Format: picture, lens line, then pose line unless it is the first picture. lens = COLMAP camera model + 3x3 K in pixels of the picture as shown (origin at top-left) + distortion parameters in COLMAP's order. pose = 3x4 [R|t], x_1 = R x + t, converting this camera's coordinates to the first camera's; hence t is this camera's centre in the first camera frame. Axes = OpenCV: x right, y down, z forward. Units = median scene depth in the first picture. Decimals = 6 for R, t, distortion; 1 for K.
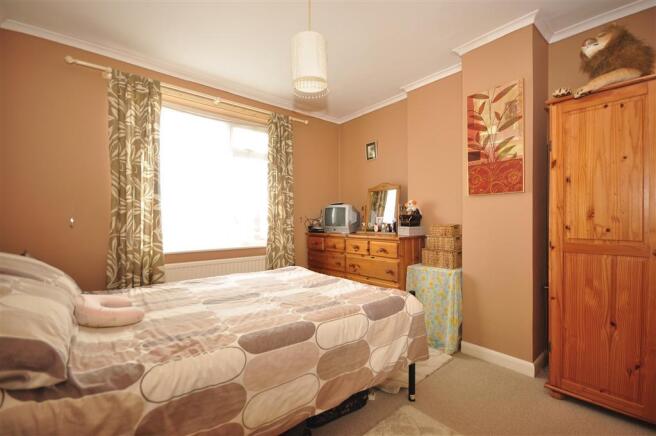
lens RADIAL K [[288.7, 0, 333.1], [0, 288.7, 221.7], [0, 0, 1]] dist [0.000431, -0.003884]
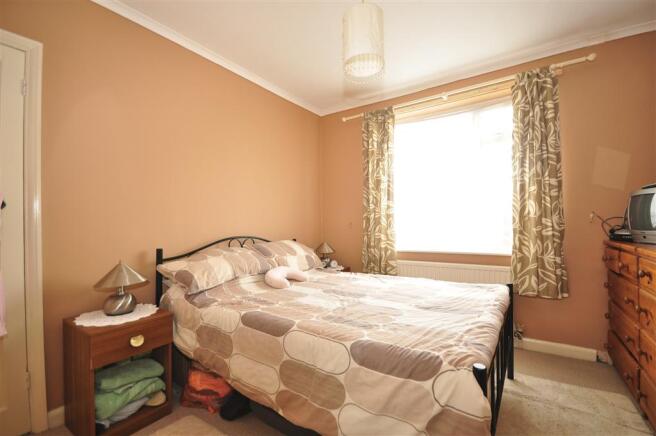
lens RADIAL K [[288.7, 0, 332.2], [0, 288.7, 220.3], [0, 0, 1]] dist [0.000431, -0.003884]
pose [[0.259801, -0.013977, -0.965561, 0.490462], [0.010085, 0.999880, -0.011760, -0.001982], [0.965609, -0.006683, 0.259911, 0.455991]]
